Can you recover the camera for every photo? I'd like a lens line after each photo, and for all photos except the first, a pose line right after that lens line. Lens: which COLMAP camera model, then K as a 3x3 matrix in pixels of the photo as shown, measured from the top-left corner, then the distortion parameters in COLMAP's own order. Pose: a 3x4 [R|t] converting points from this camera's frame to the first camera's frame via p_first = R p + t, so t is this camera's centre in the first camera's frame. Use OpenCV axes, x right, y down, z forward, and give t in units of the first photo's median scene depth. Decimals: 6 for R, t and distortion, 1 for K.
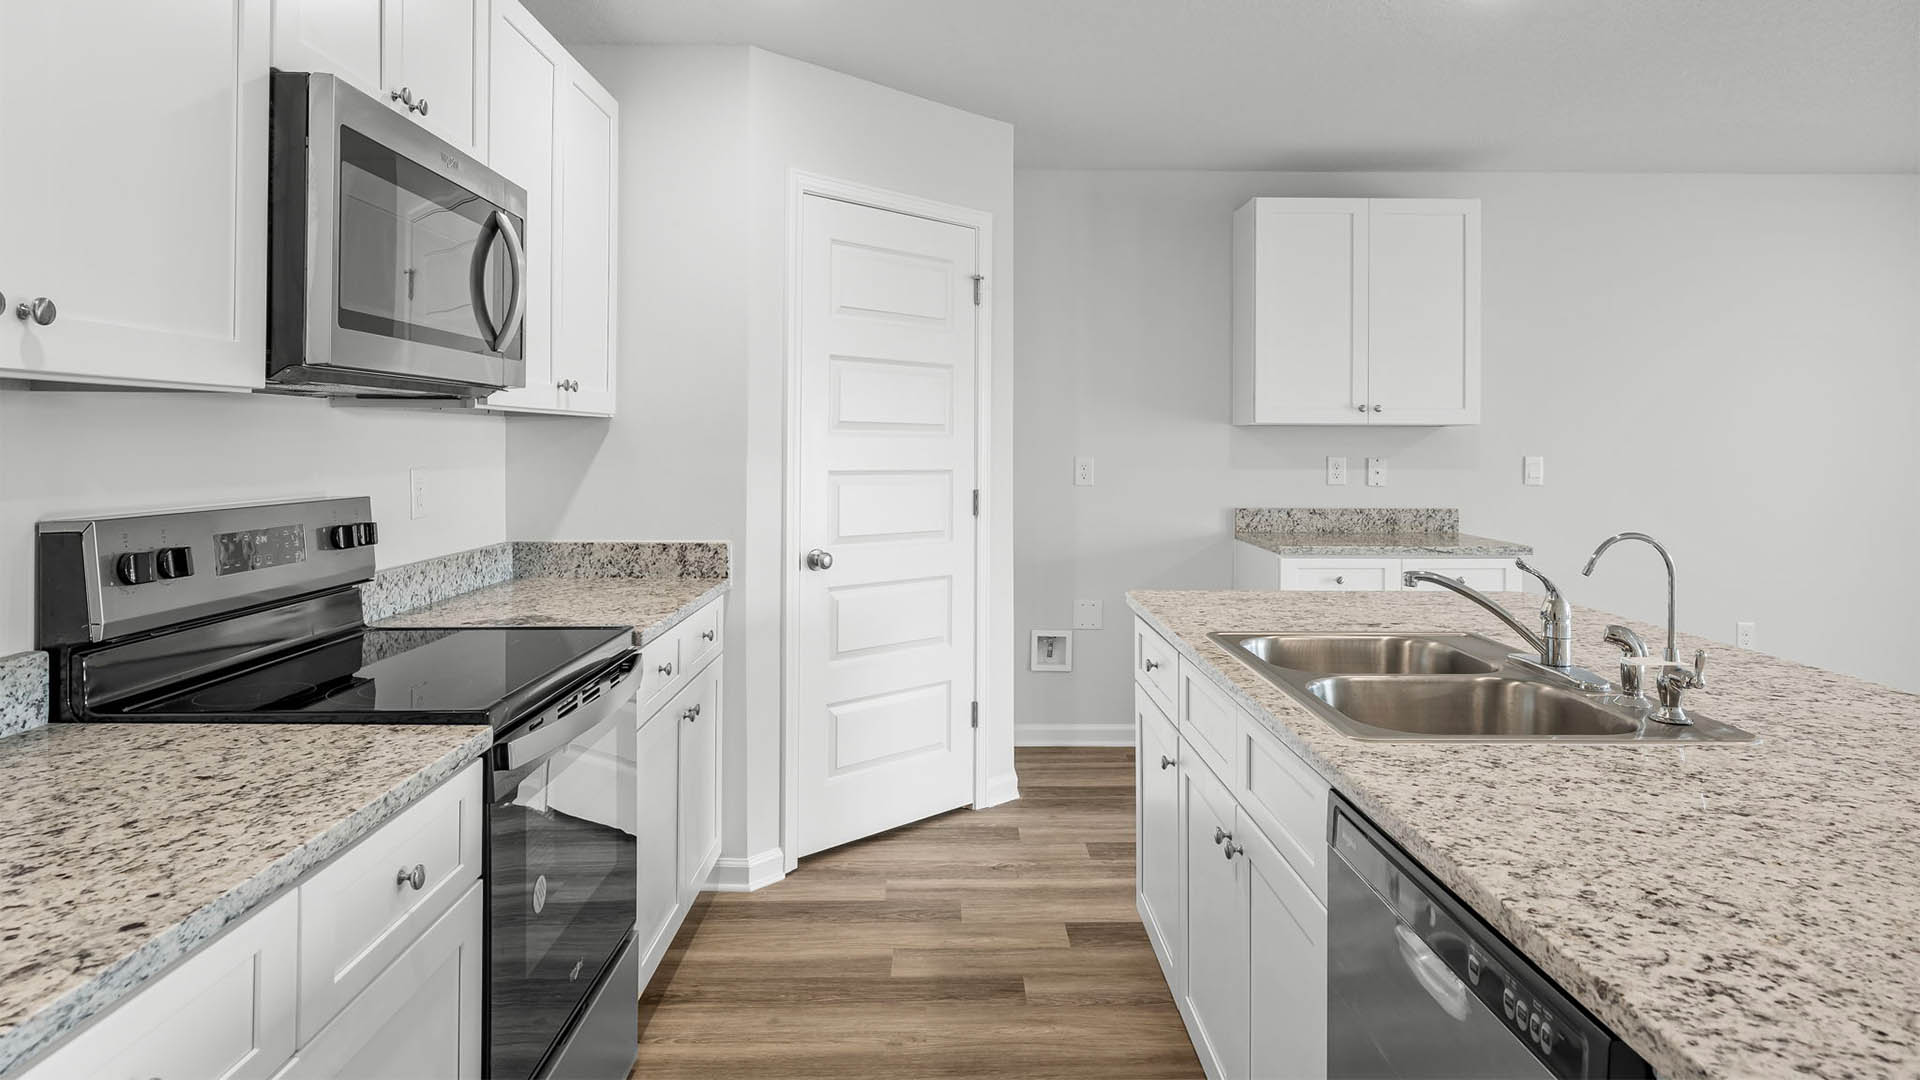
lens RADIAL K [[1127.4, 0, 954.4], [0, 1127.4, 437.0], [0, 0, 1]] dist [0.002126, 0.000277]
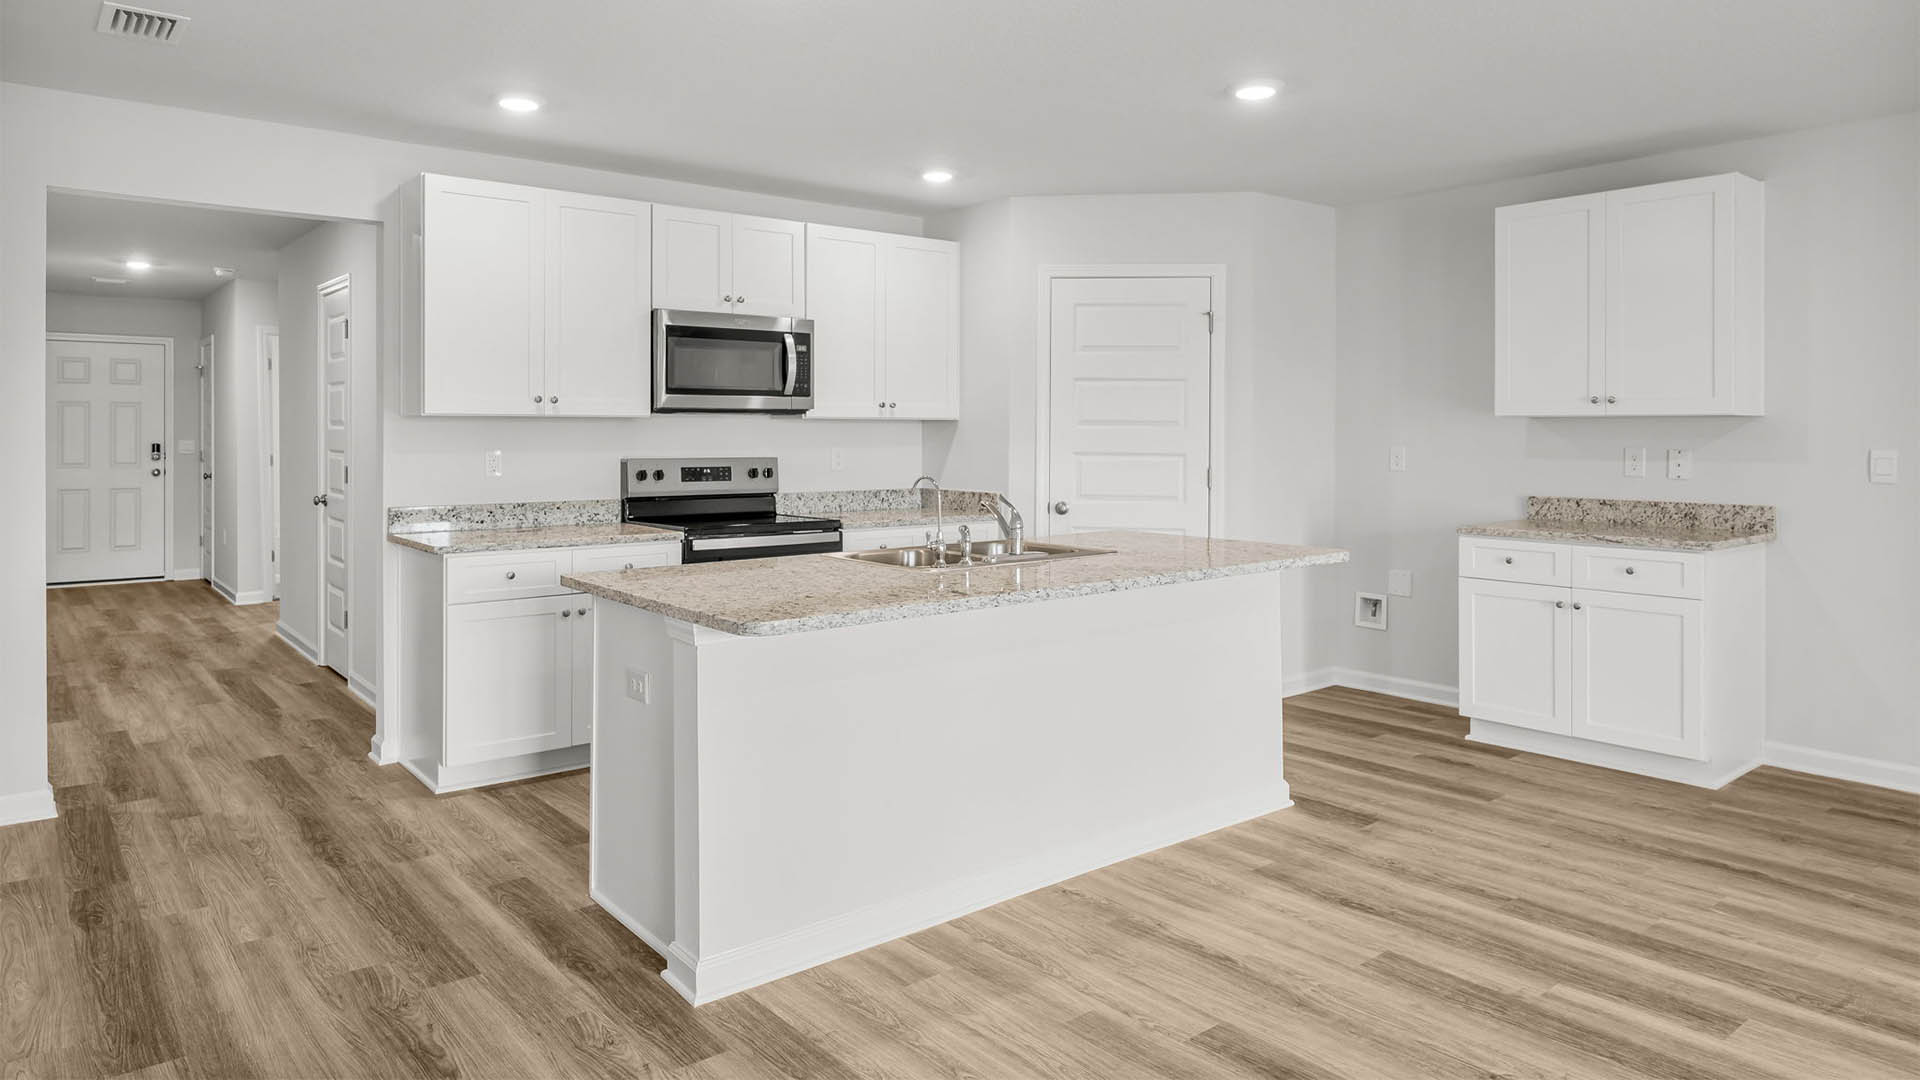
lens RADIAL K [[1180.2, 0, 956.0], [0, 1180.2, 433.5], [0, 0, 1]] dist [0.000696, 0.000784]
pose [[0.622736, -0.001959, -0.782429, 0.929102], [0.003789, 0.999993, 0.000511, 0.002217], [0.782422, -0.003283, 0.622739, -0.128860]]
